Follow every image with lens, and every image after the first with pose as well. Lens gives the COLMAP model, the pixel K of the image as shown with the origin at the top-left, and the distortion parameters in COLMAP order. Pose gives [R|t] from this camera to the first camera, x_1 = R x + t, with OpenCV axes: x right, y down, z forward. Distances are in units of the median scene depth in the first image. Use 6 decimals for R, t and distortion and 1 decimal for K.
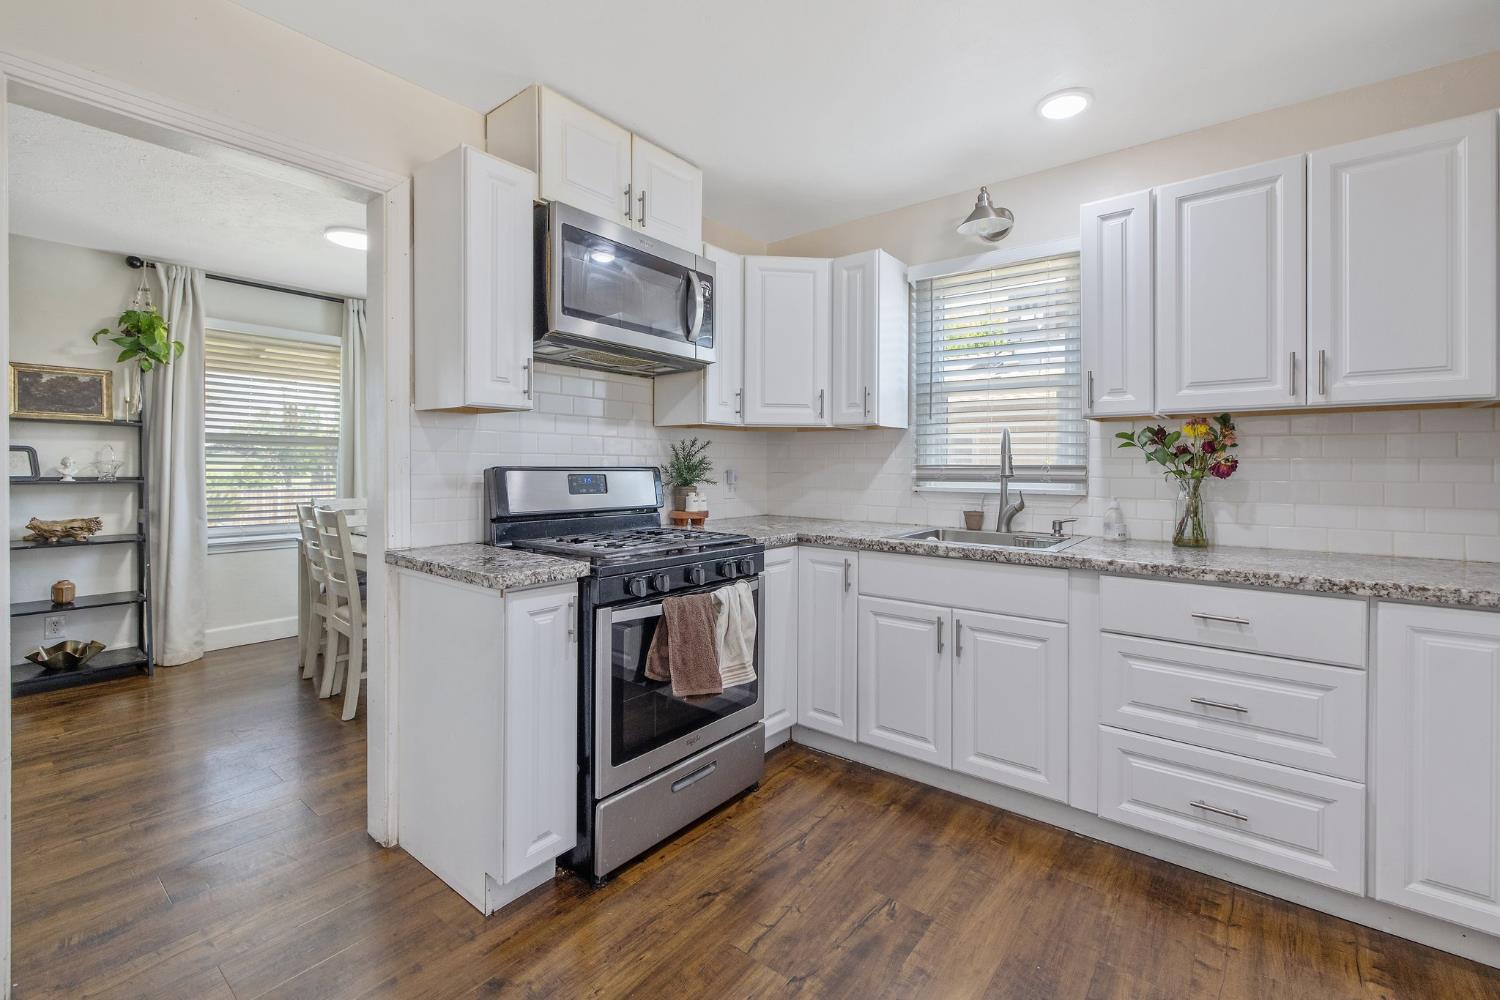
lens RADIAL K [[641.7, 0, 754.2], [0, 641.7, 466.5], [0, 0, 1]] dist [0.000124, 0.000373]
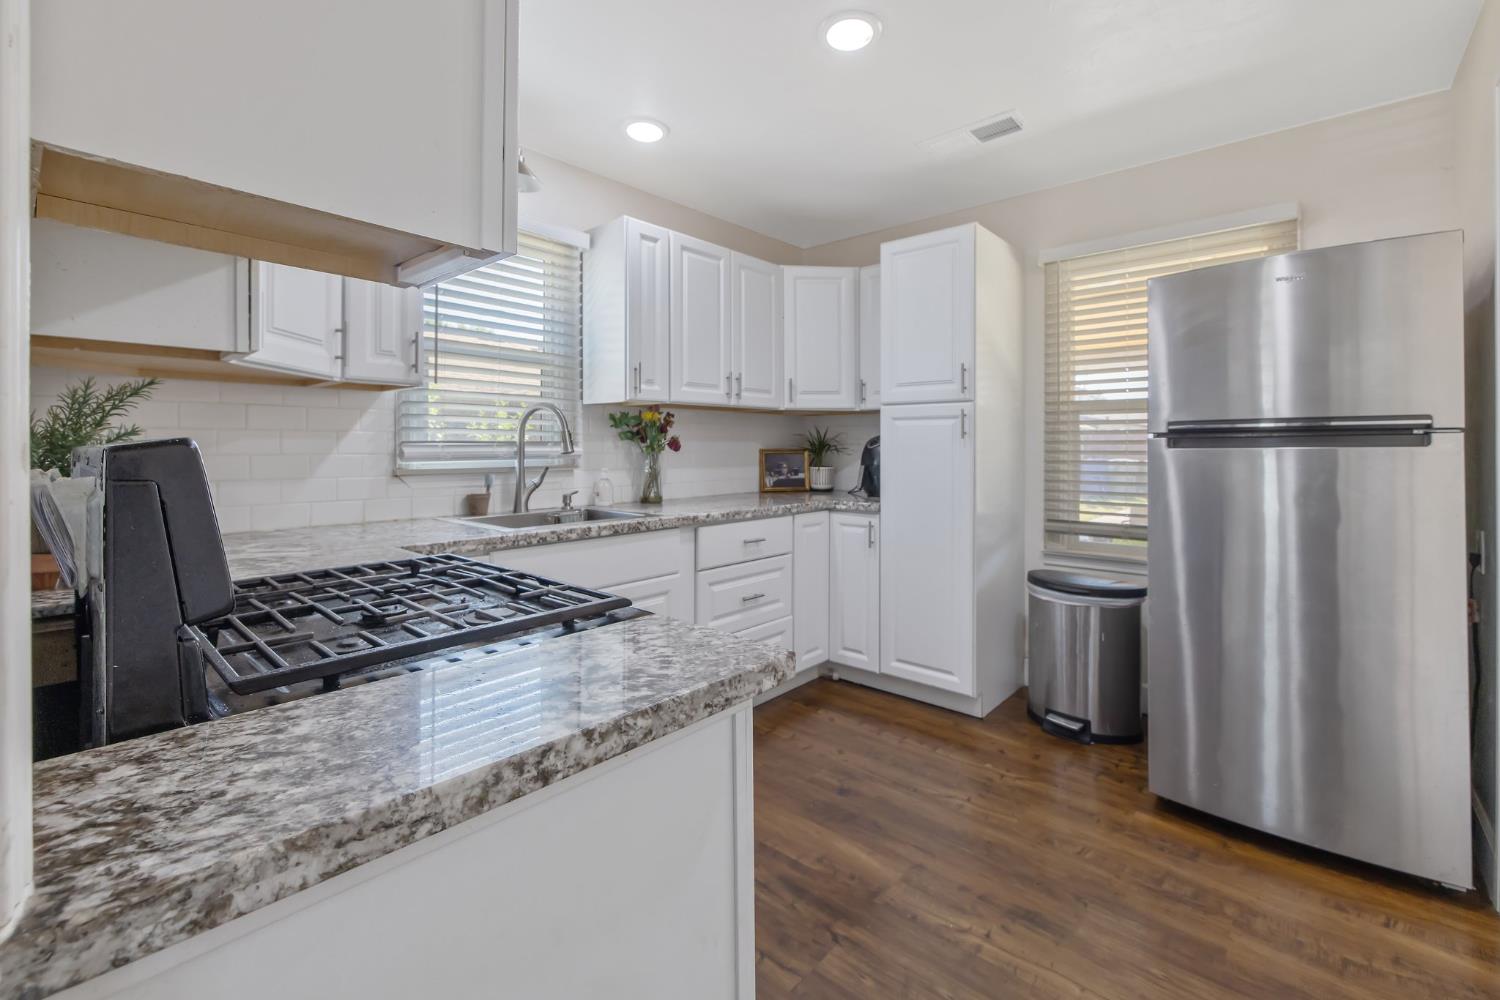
lens RADIAL K [[654.5, 0, 753.0], [0, 654.5, 445.6], [0, 0, 1]] dist [0.000726, 0.000094]
pose [[0.051587, -0.002186, 0.998666, -0.659523], [0.001918, 0.999996, 0.002090, 0.003107], [-0.998667, 0.001808, 0.051591, 0.715936]]
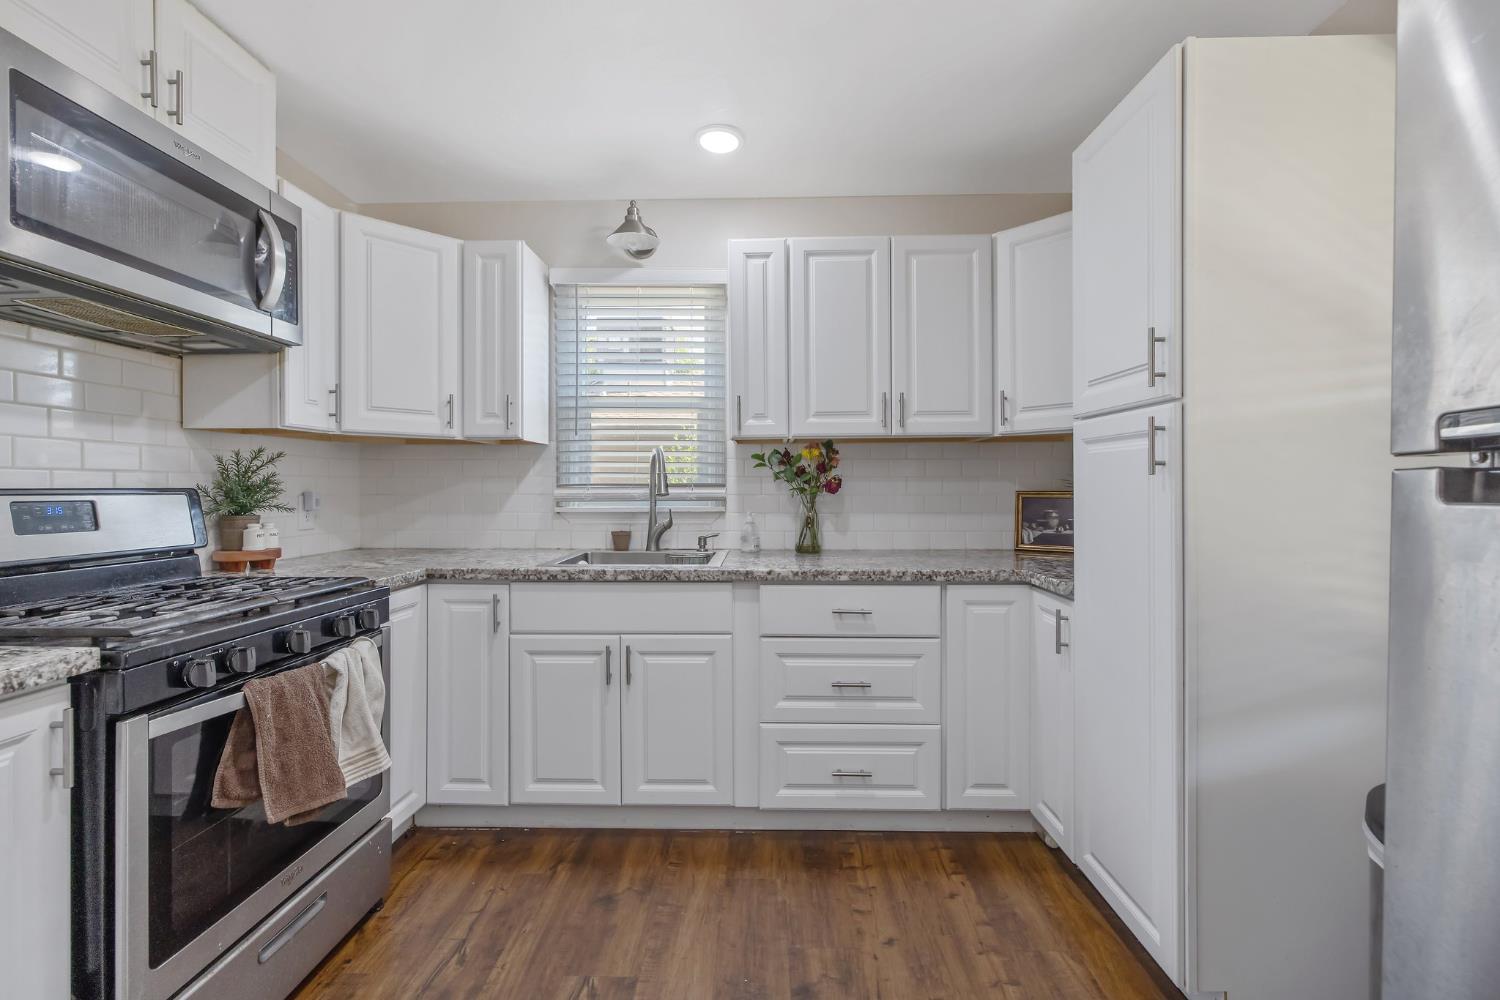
lens RADIAL K [[639.5, 0, 749.1], [0, 639.5, 486.2], [0, 0, 1]] dist [0.000111, 0.000590]
pose [[0.803195, -0.005379, 0.595691, -0.100125], [0.006252, 0.999980, 0.000600, 0.002285], [-0.595683, 0.003242, 0.803213, 0.127434]]
